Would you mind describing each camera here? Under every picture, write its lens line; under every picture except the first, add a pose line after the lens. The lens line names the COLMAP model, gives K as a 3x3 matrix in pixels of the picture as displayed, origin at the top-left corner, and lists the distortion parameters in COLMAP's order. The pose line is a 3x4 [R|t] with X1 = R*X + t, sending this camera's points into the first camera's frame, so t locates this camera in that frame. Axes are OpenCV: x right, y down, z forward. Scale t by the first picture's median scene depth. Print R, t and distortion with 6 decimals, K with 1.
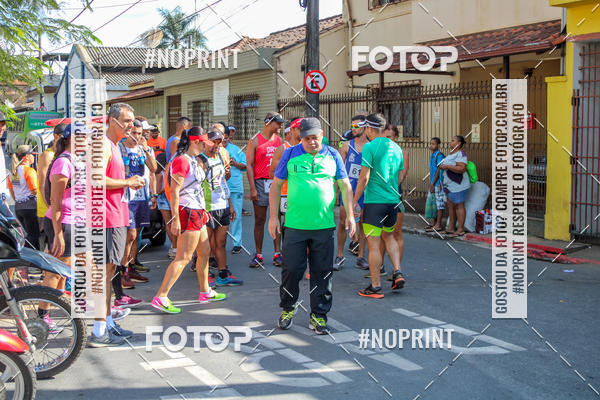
lens RADIAL K [[828.6, 0, 300.0], [0, 828.6, 200.0], [0, 0, 1]] dist [-0.145180, 0.056341]
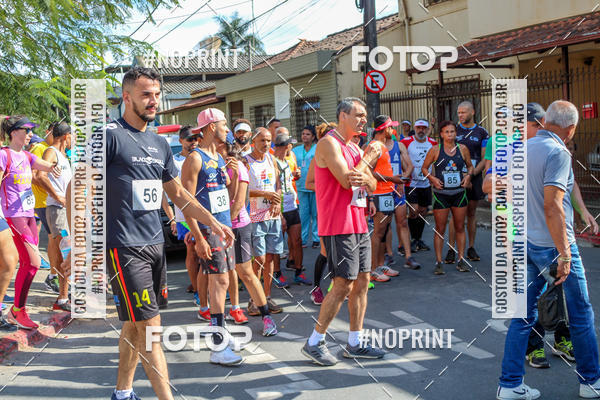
lens RADIAL K [[826.7, 0, 300.0], [0, 826.7, 200.0], [0, 0, 1]] dist [-0.137934, 0.070599]
pose [[0.996317, -0.041701, -0.074928, -0.003269], [0.041675, 0.999129, -0.001914, 0.000376], [0.074943, -0.001216, 0.997187, -0.013127]]
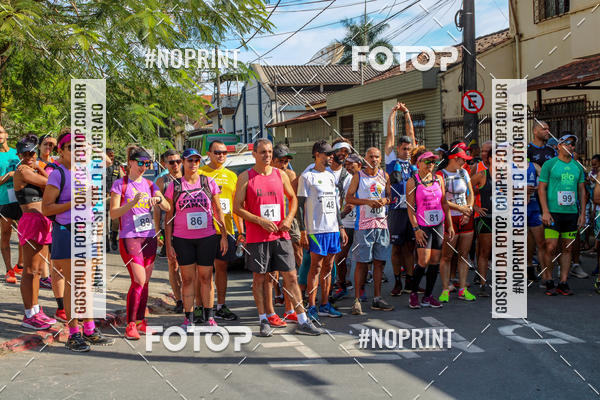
lens RADIAL K [[961.4, 0, 300.0], [0, 961.4, 200.0], [0, 0, 1]] dist [-0.052215, 0.026574]
pose [[0.972207, -0.012484, -0.233791, 0.073793], [0.005877, 0.999564, -0.028939, 0.007086], [0.234051, 0.026760, 0.971856, -0.150818]]
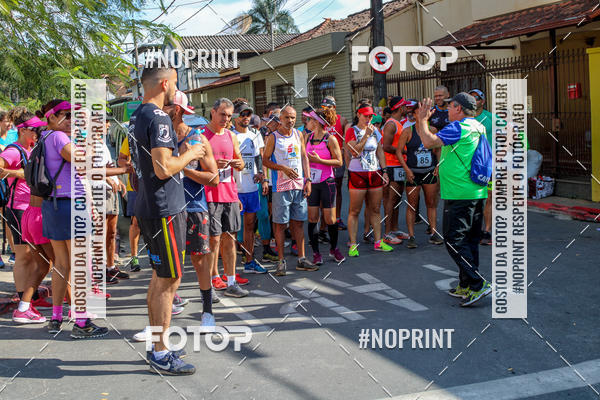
lens RADIAL K [[848.1, 0, 300.0], [0, 848.1, 200.0], [0, 0, 1]] dist [-0.113087, -0.001625]
pose [[0.990328, -0.038226, -0.133373, 0.045459], [0.041639, 0.998870, 0.022891, 0.003407], [0.132347, -0.028223, 0.990802, -0.081804]]
